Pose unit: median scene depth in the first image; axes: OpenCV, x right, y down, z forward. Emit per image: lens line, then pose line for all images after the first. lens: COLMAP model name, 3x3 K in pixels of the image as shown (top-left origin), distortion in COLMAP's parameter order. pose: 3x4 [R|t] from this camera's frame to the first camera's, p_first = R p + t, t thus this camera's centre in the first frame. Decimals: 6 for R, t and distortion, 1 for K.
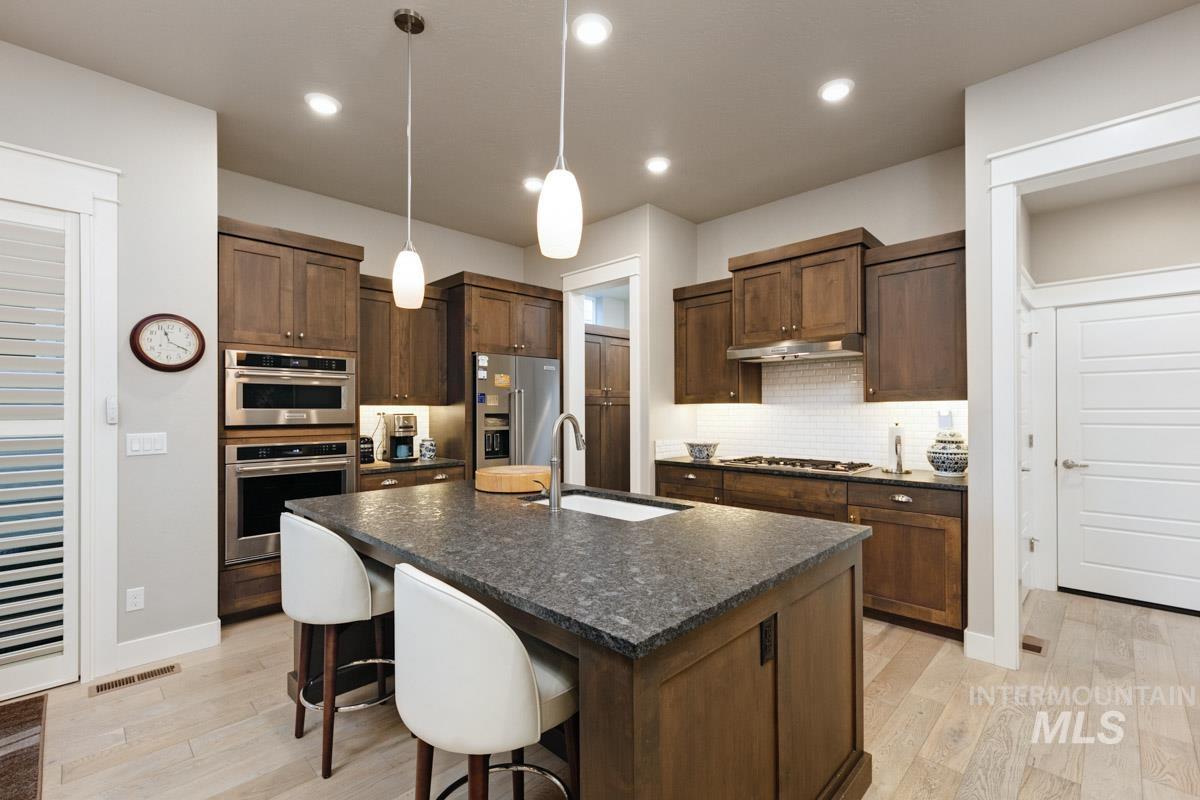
lens RADIAL K [[526.5, 0, 597.0], [0, 526.5, 409.5], [0, 0, 1]] dist [-0.001361, 0.000154]
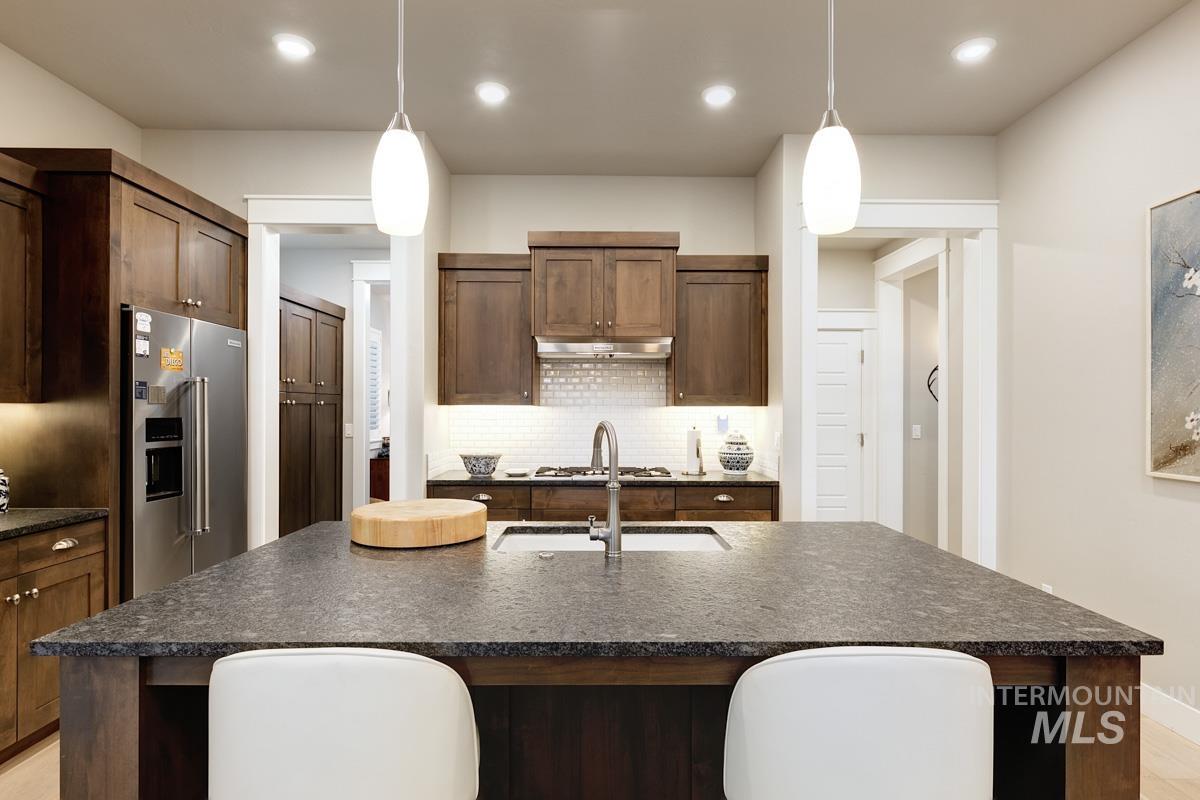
lens RADIAL K [[637.7, 0, 607.3], [0, 637.7, 408.3], [0, 0, 1]] dist [0.000582, -0.000395]
pose [[0.699590, 0.006838, 0.714512, -0.422892], [-0.007054, 0.999972, -0.002663, -0.005436], [-0.714510, -0.003177, 0.699618, 0.228183]]
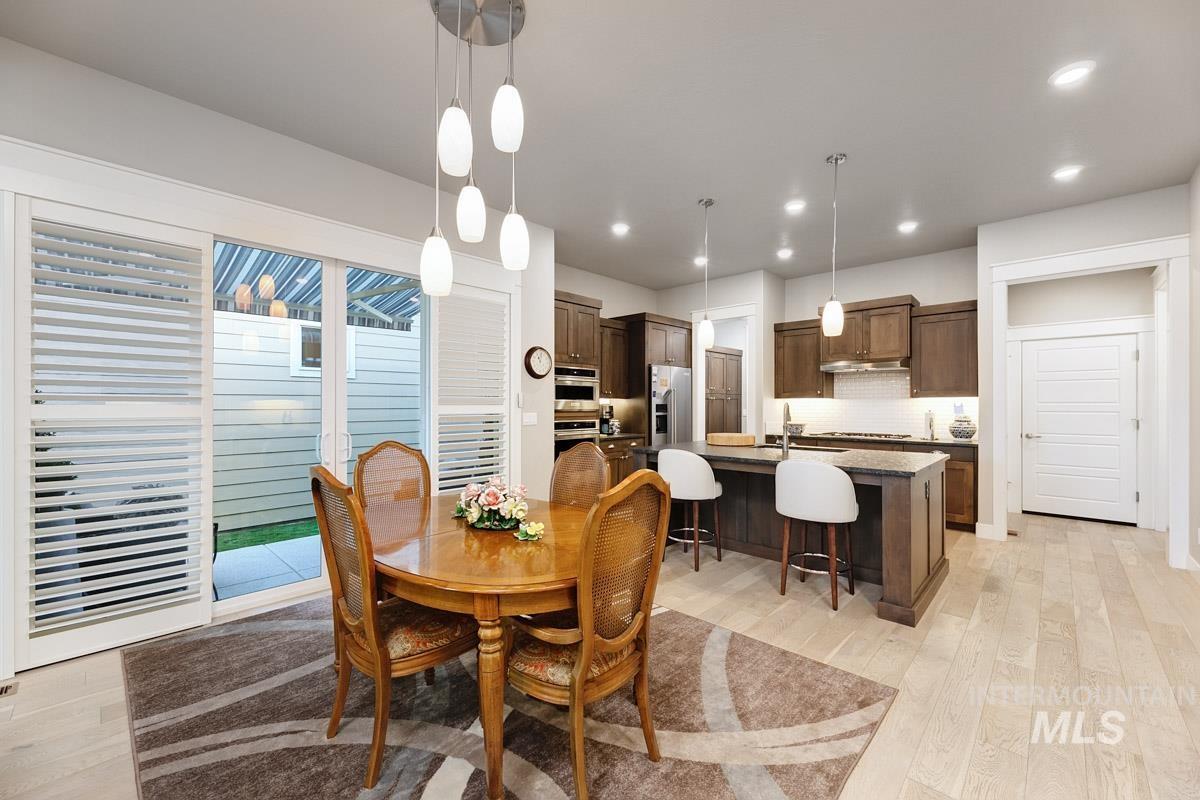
lens RADIAL K [[476.8, 0, 599.9], [0, 476.8, 402.7], [0, 0, 1]] dist [-0.000204, -0.000163]
pose [[0.999798, 0.004257, 0.019634, -0.486476], [-0.004232, 0.999990, -0.001313, 0.007519], [-0.019639, 0.001230, 0.999806, -0.475992]]
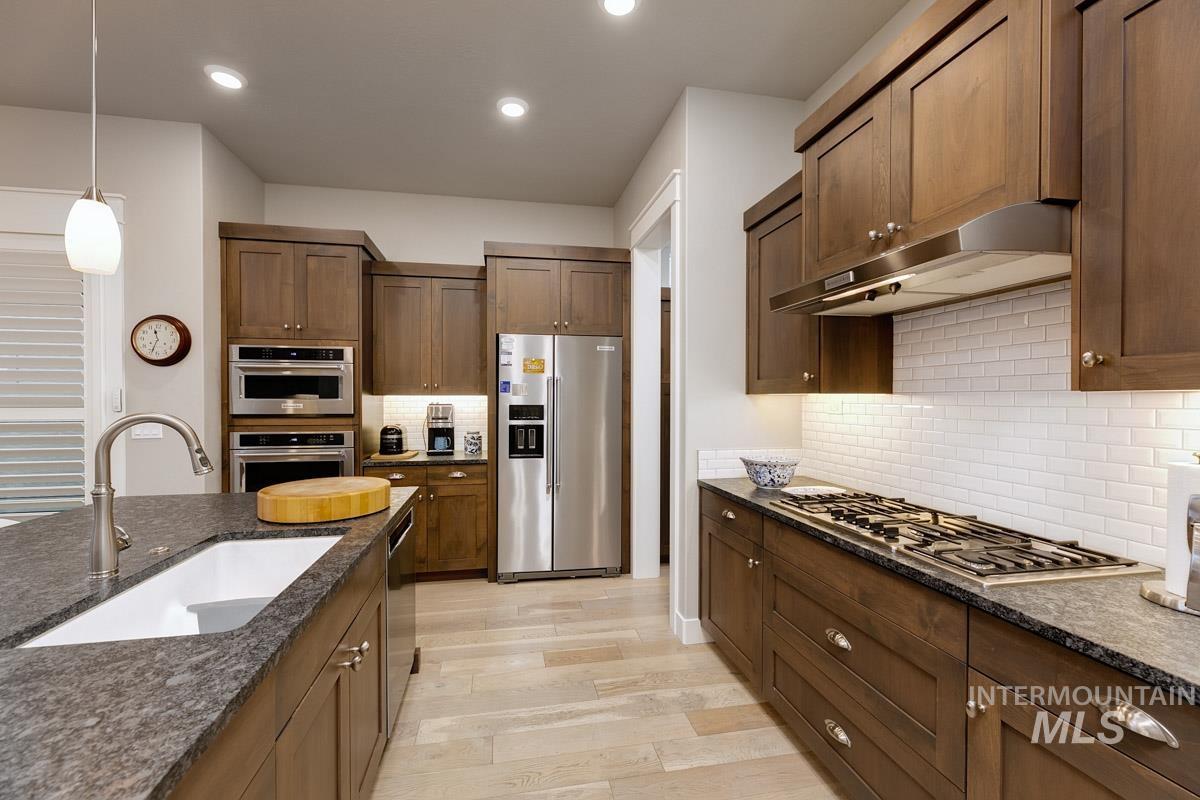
lens RADIAL K [[486.3, 0, 579.6], [0, 486.3, 402.4], [0, 0, 1]] dist [0.000135, 0.000008]
pose [[0.819075, 0.011106, -0.573579, 0.400070], [-0.004353, 0.999904, 0.013144, -0.008604], [0.573670, -0.008269, 0.819045, 0.503569]]
